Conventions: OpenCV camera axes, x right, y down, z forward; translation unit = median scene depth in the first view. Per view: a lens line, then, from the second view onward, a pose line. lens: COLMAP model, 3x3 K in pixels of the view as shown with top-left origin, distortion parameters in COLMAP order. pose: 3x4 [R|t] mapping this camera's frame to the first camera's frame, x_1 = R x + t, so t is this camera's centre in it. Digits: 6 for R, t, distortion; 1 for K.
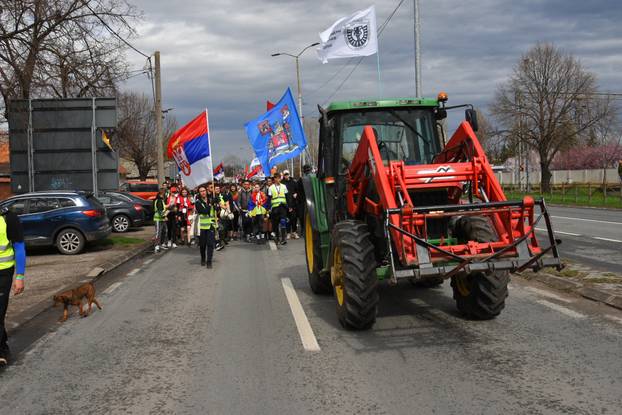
lens RADIAL K [[657.6, 0, 311.0], [0, 657.6, 207.5], [0, 0, 1]] dist [-0.101319, 0.000317]
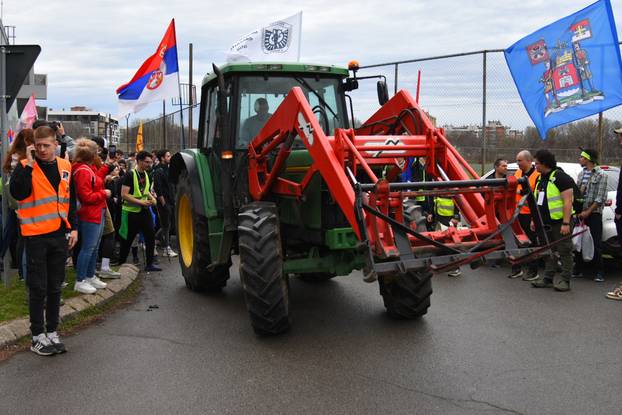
lens RADIAL K [[657.6, 0, 311.0], [0, 657.6, 207.5], [0, 0, 1]] dist [-0.101319, 0.000317]
pose [[0.957900, 0.012315, 0.286838, -0.137268], [-0.015803, 0.999827, 0.009849, 0.019089], [-0.286667, -0.013967, 0.957929, 0.227064]]
